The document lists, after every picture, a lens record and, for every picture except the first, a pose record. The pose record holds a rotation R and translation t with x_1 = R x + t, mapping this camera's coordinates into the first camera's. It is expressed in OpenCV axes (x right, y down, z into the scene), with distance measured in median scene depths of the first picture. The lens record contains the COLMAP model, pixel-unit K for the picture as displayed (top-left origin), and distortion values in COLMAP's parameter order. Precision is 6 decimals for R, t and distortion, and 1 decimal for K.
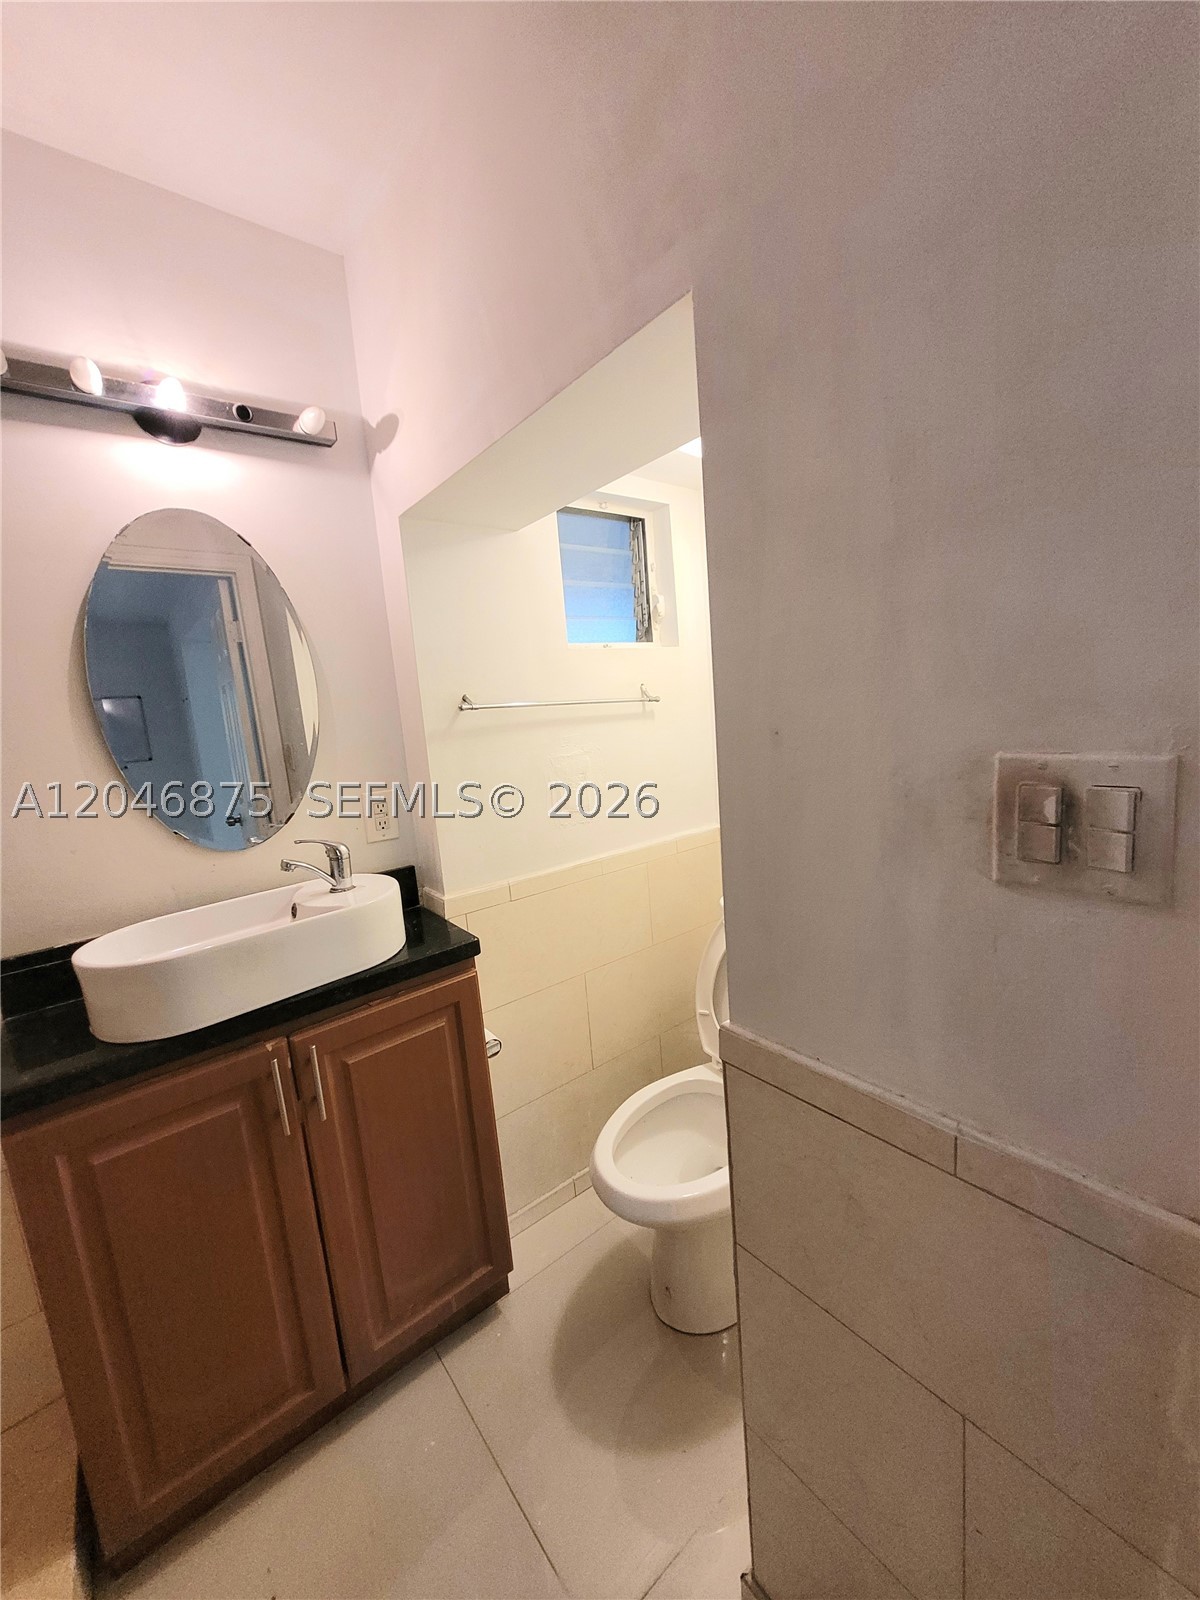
lens RADIAL K [[620.2, 0, 606.0], [0, 620.2, 800.3], [0, 0, 1]] dist [-0.002840, -0.000548]
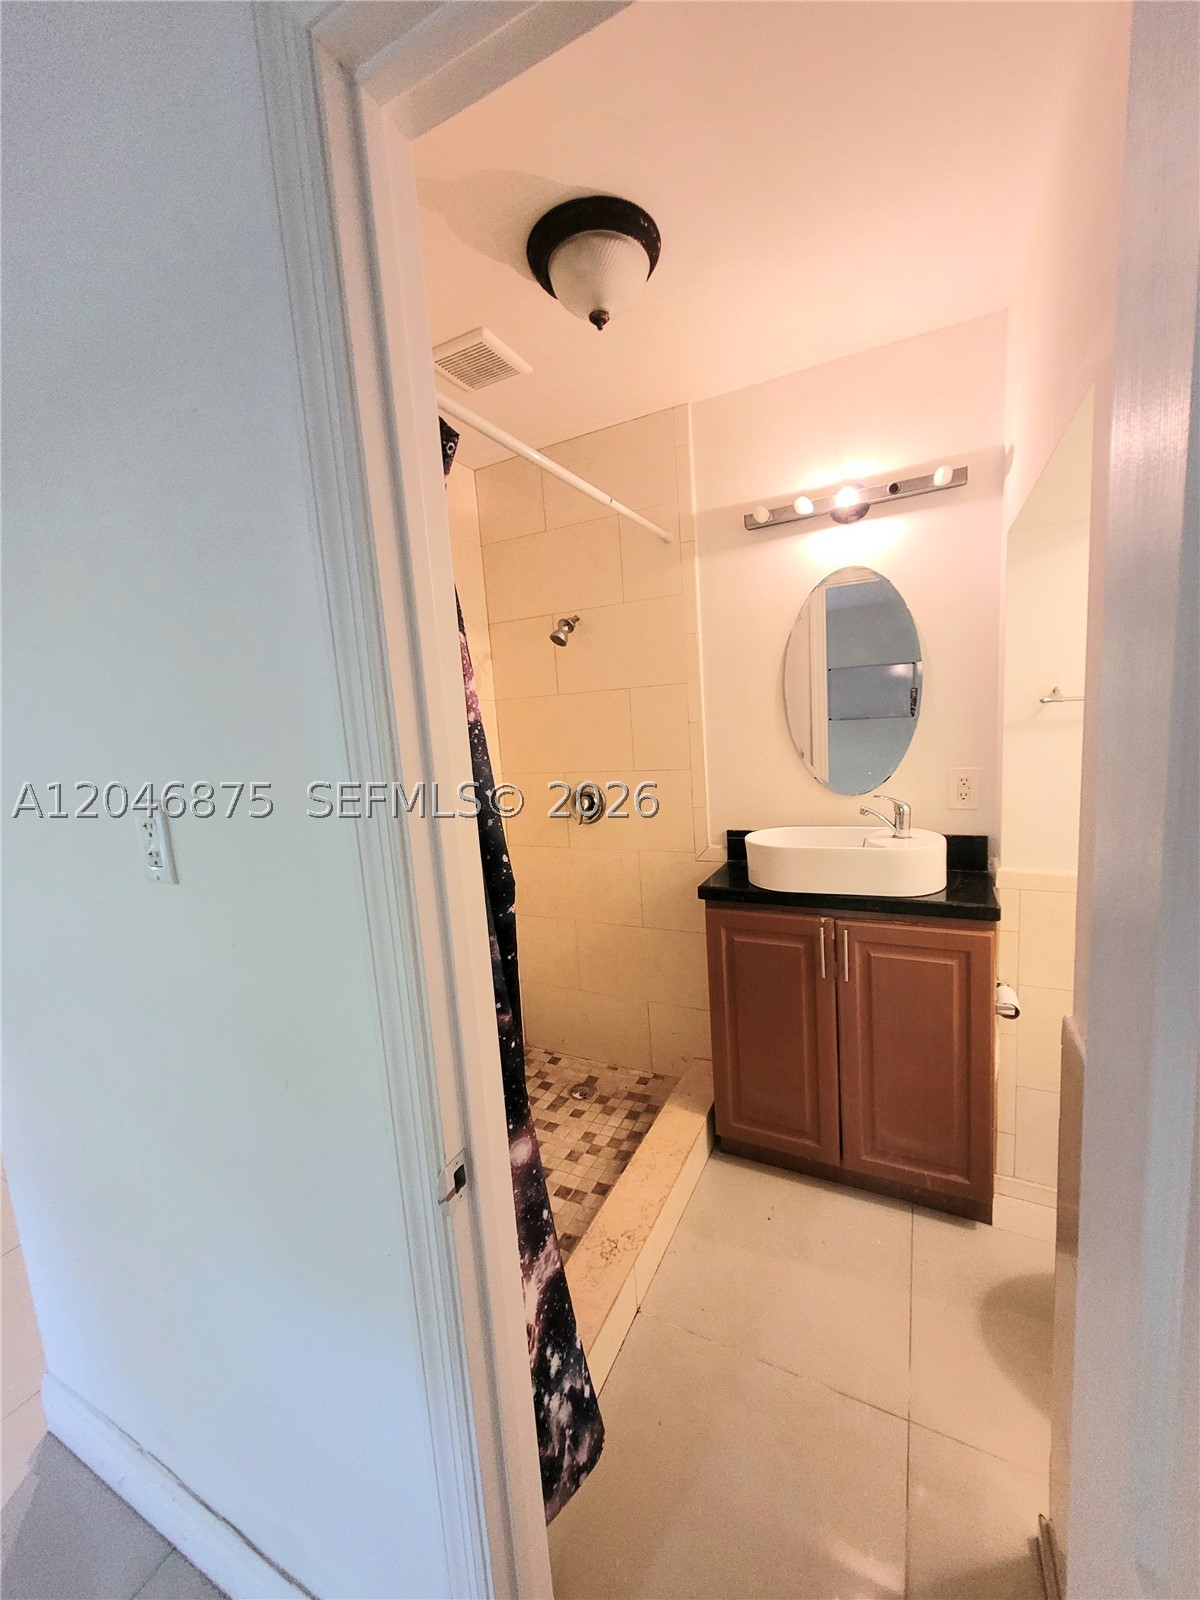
lens RADIAL K [[620.2, 0, 603.7], [0, 620.2, 798.8], [0, 0, 1]] dist [-0.002840, -0.000548]
pose [[0.402764, 0.175657, -0.898291, 0.532345], [-0.099726, 0.983991, 0.147702, -0.076616], [0.909855, 0.030094, 0.413833, -0.156790]]
